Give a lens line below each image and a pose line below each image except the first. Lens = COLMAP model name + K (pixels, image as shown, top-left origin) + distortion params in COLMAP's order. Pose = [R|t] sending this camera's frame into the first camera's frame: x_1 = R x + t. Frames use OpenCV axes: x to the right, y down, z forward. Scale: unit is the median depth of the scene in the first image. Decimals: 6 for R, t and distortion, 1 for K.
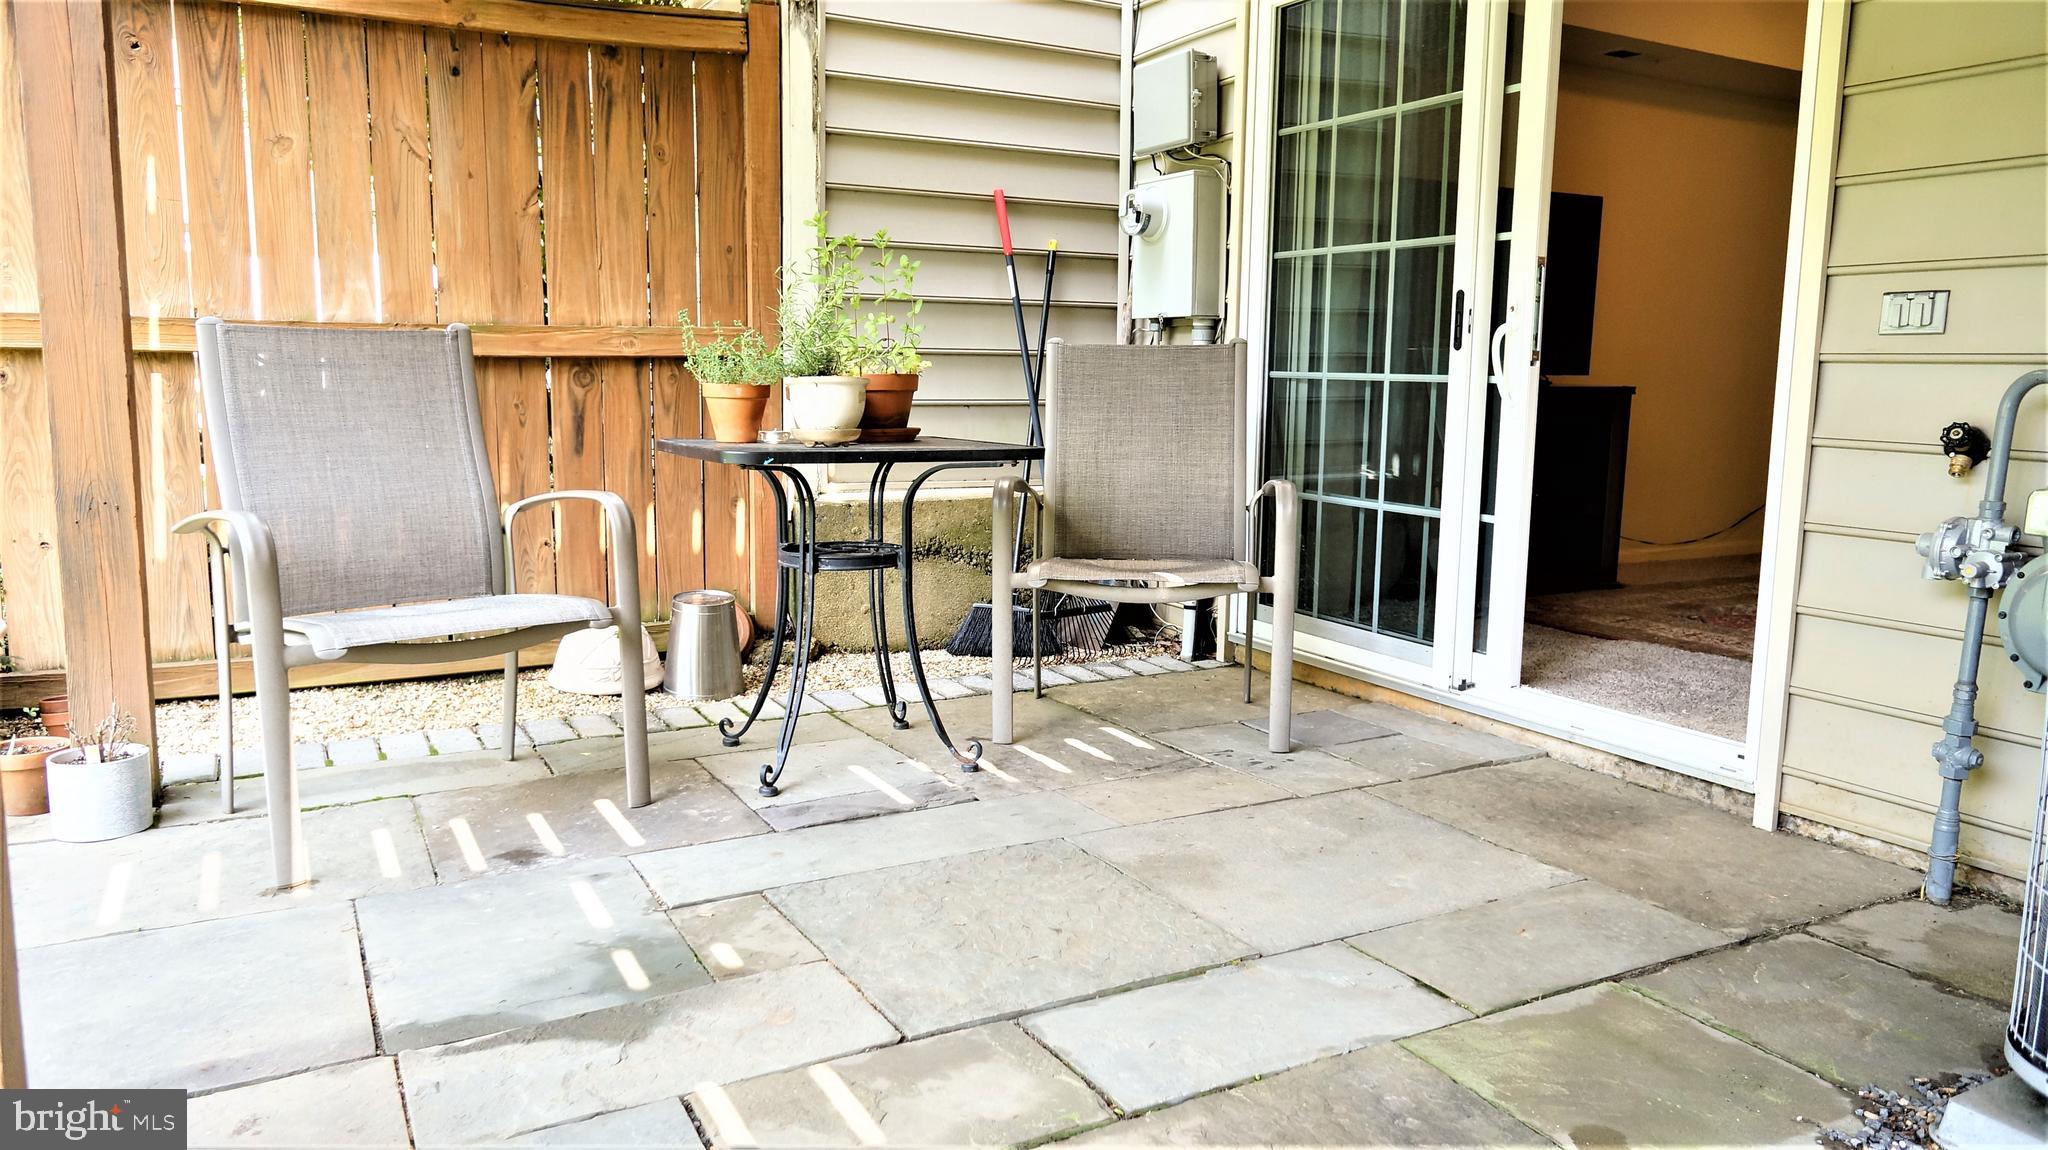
lens RADIAL K [[1398.9, 0, 1025.8], [0, 1398.9, 572.0], [0, 0, 1]] dist [-0.000558, -0.003838]
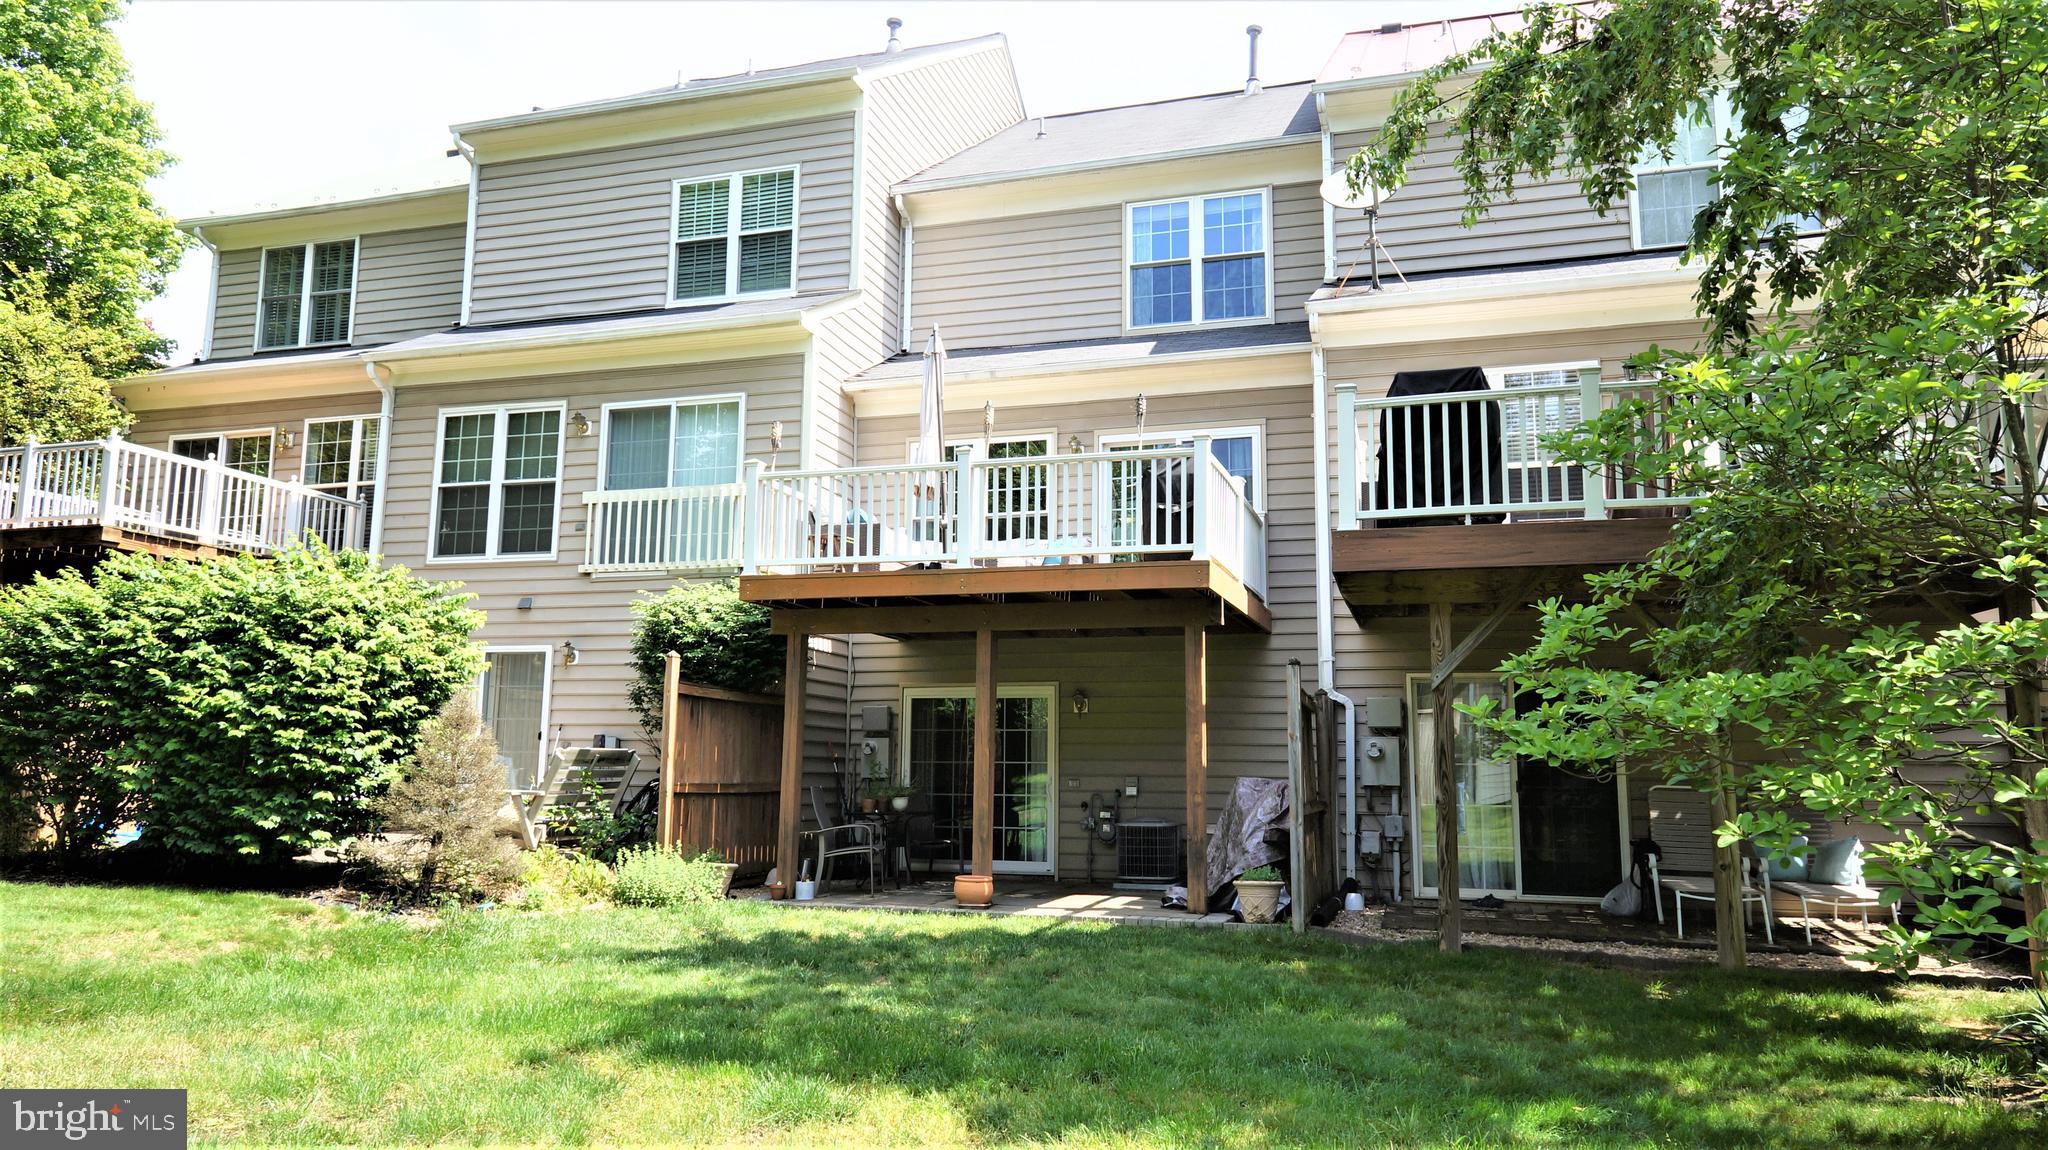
lens RADIAL K [[1398.9, 0, 1025.8], [0, 1398.9, 572.0], [0, 0, 1]] dist [-0.000558, -0.003838]
pose [[0.716155, 0.092358, 0.691804, -2.303761], [0.102270, 0.966621, -0.234916, 0.198950], [-0.690408, 0.238987, 0.682805, -1.941235]]
